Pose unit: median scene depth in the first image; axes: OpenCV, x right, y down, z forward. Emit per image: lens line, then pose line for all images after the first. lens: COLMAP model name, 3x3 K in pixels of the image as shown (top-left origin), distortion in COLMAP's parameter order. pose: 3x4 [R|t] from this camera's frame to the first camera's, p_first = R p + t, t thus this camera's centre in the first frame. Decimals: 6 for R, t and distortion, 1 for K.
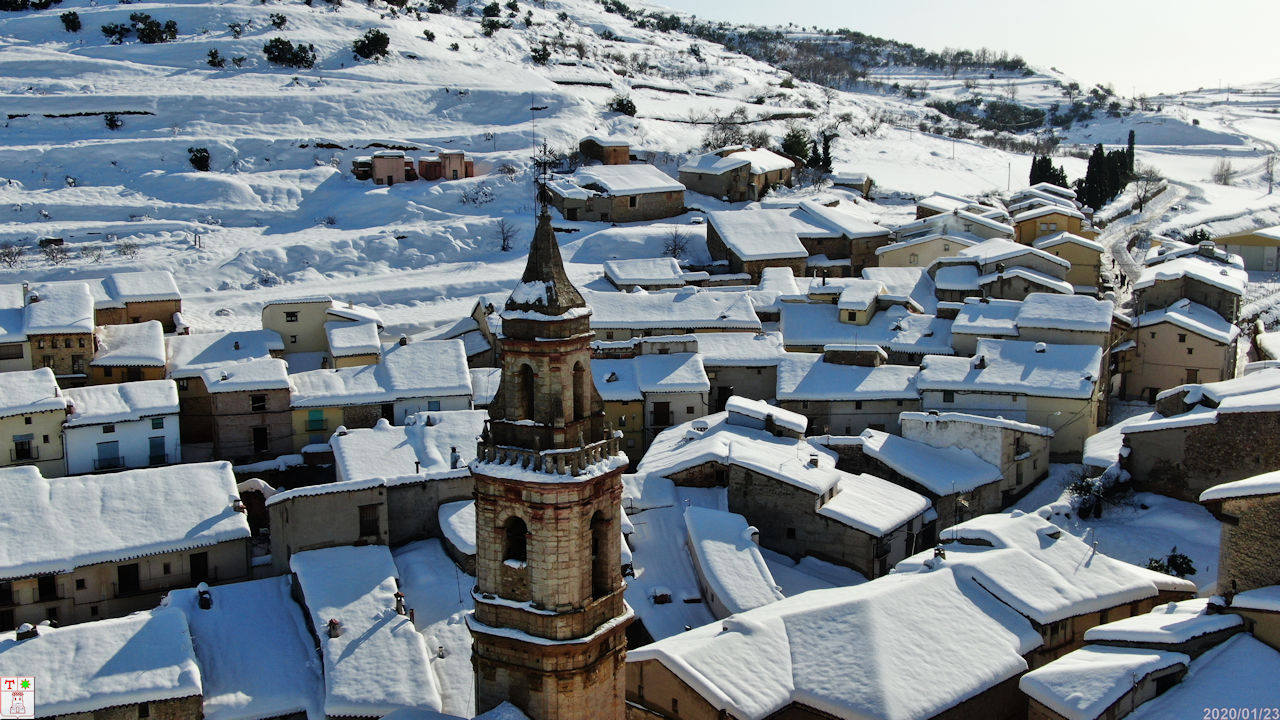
lens RADIAL K [[1441.7, 0, 640.0], [0, 1441.7, 360.0], [0, 0, 1]] dist [0.083289, -0.305487]
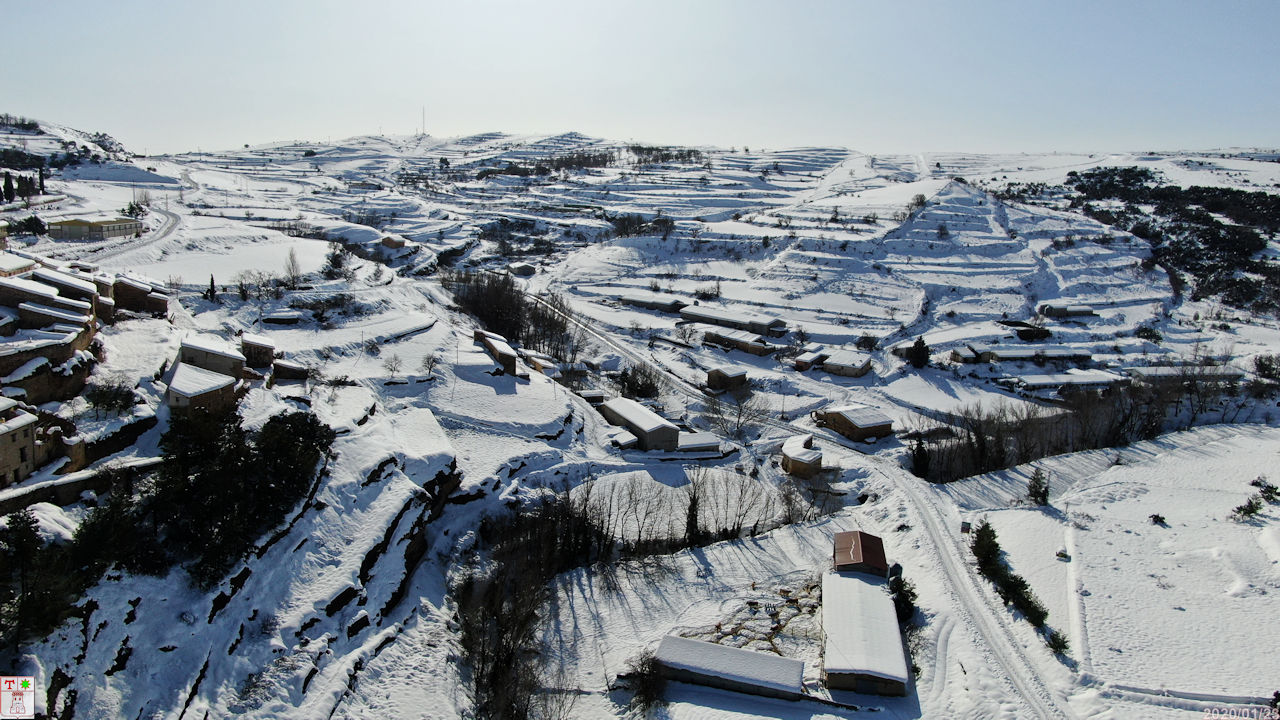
lens RADIAL K [[913.6, 0, 639.8], [0, 913.6, 357.7], [0, 0, 1]] dist [-0.023648, 0.007948]
pose [[0.717014, -0.088310, 0.691443, 0.169418], [0.066419, 0.996085, 0.058343, 0.106424], [-0.693888, 0.004092, 0.720072, -0.533096]]
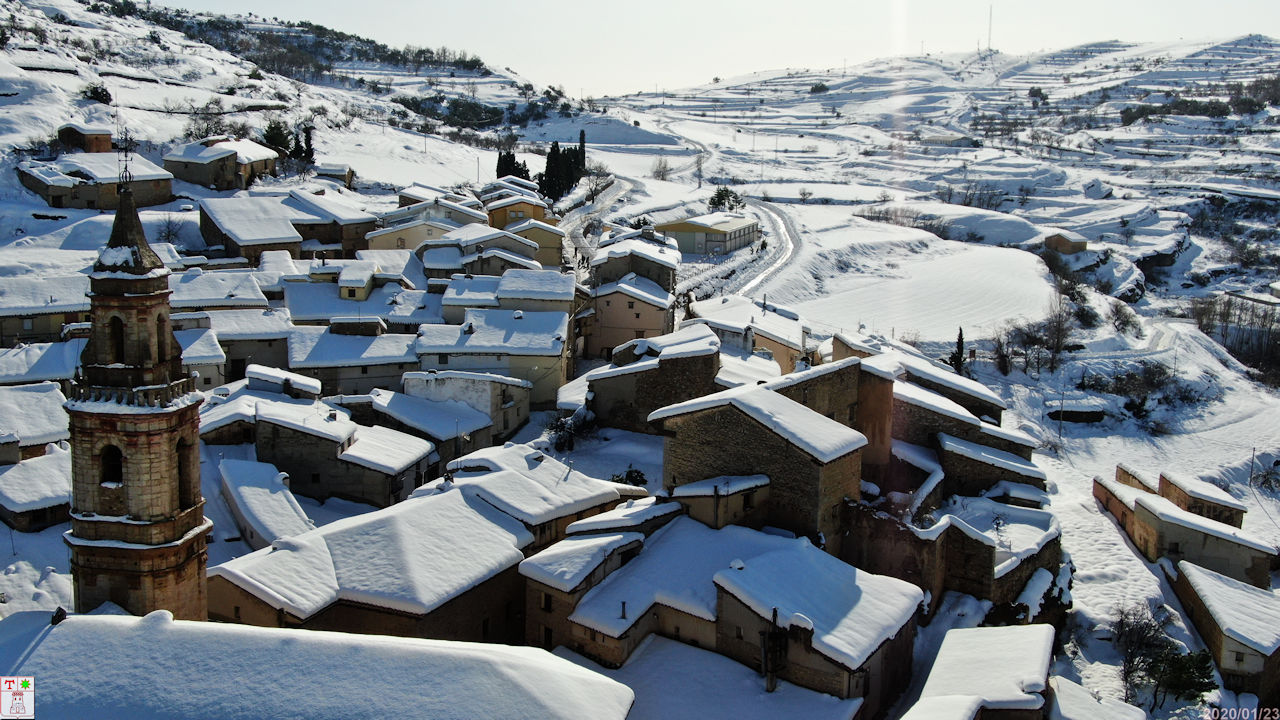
lens RADIAL K [[1441.7, 0, 640.0], [0, 1441.7, 360.0], [0, 0, 1]] dist [0.083289, -0.305487]
pose [[0.934340, -0.036719, 0.354487, -0.034341], [0.035278, 0.999322, 0.010529, 0.014233], [-0.354634, 0.002668, 0.935002, -0.093055]]
